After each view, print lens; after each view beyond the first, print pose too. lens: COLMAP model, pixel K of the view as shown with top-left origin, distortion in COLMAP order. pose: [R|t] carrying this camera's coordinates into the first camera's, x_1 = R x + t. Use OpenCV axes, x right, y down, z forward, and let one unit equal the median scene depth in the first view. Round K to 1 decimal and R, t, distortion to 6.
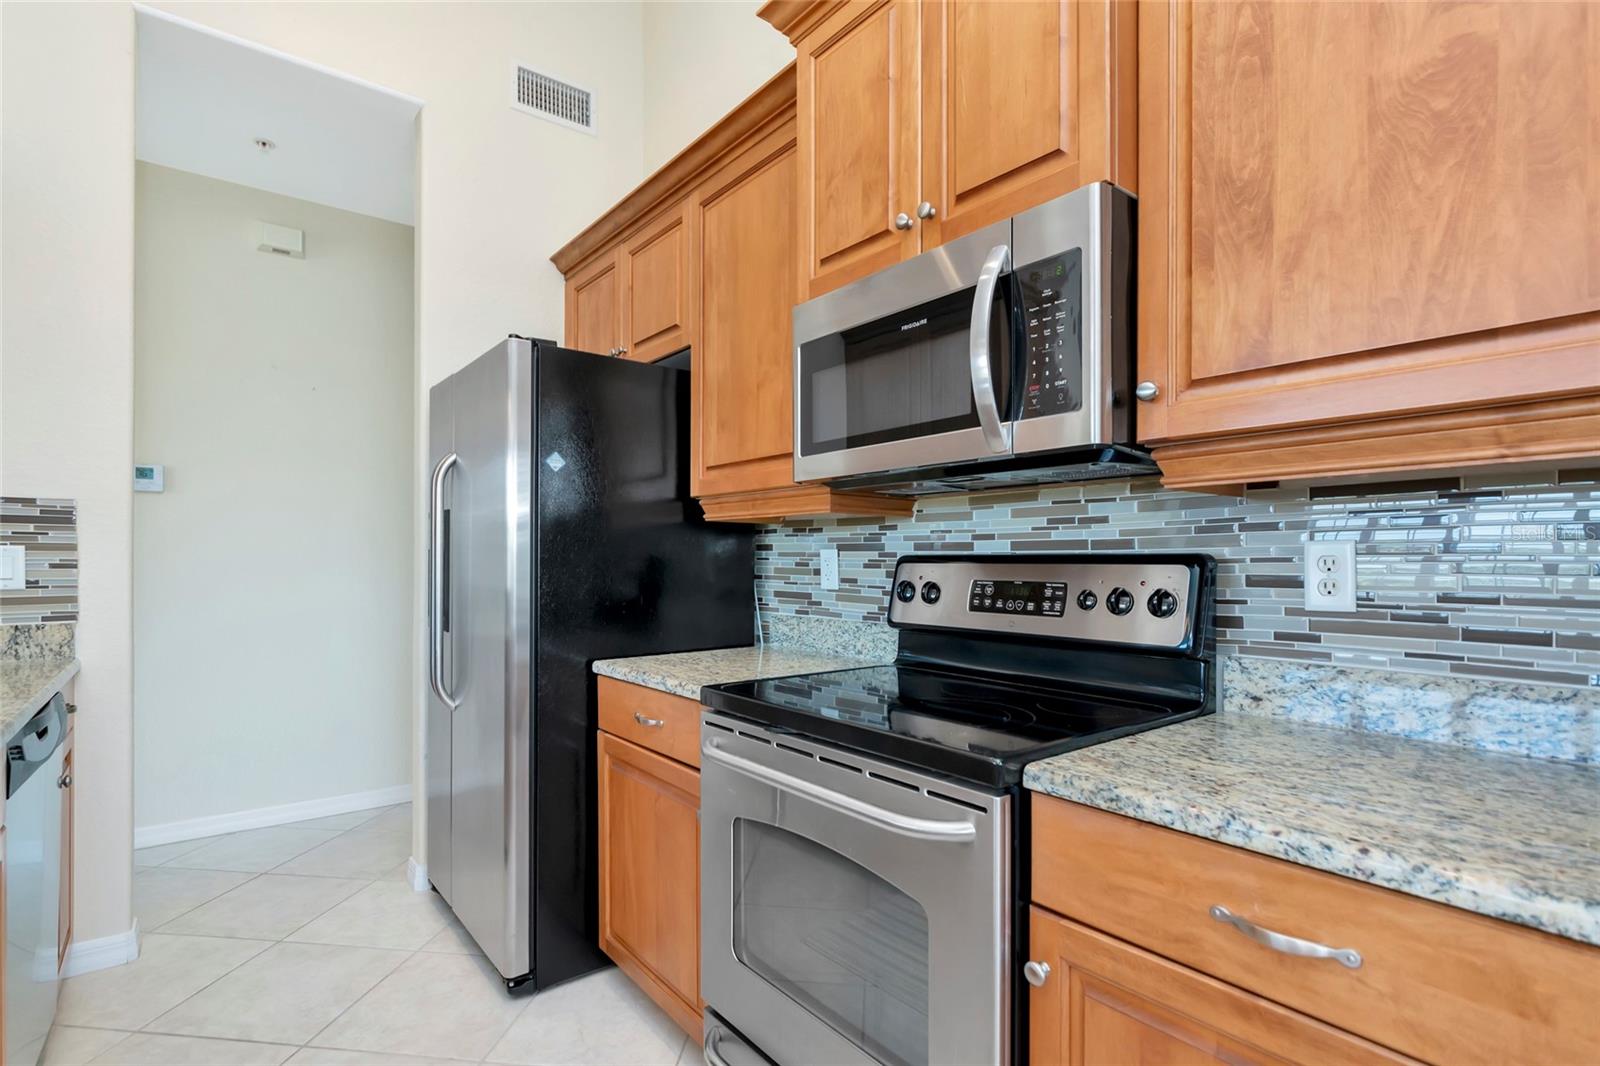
lens RADIAL K [[775.6, 0, 792.1], [0, 775.6, 553.7], [0, 0, 1]] dist [-0.004480, -0.000914]
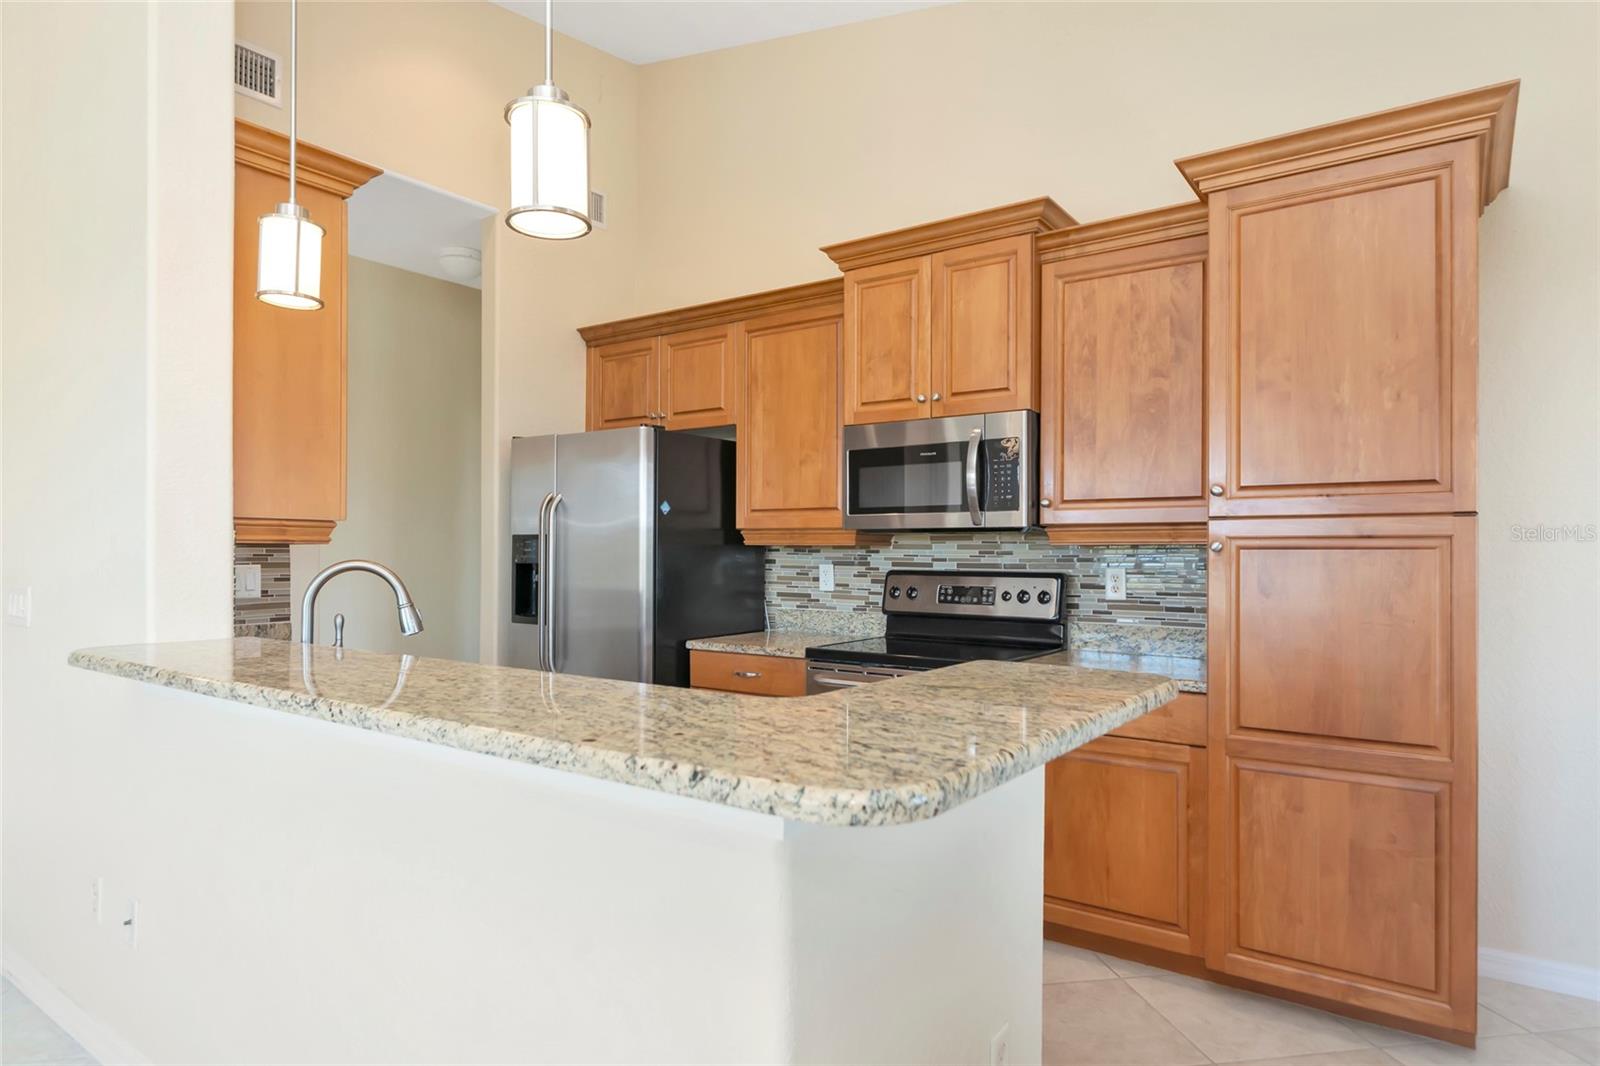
lens RADIAL K [[926.2, 0, 800.0], [0, 926.2, 533.0], [0, 0, 1]] dist [0.001323, 0.000105]
pose [[0.960618, 0.007133, 0.277782, -0.659523], [-0.004164, 0.999928, -0.011276, -0.060459], [-0.277842, 0.009676, 0.960578, -0.938987]]
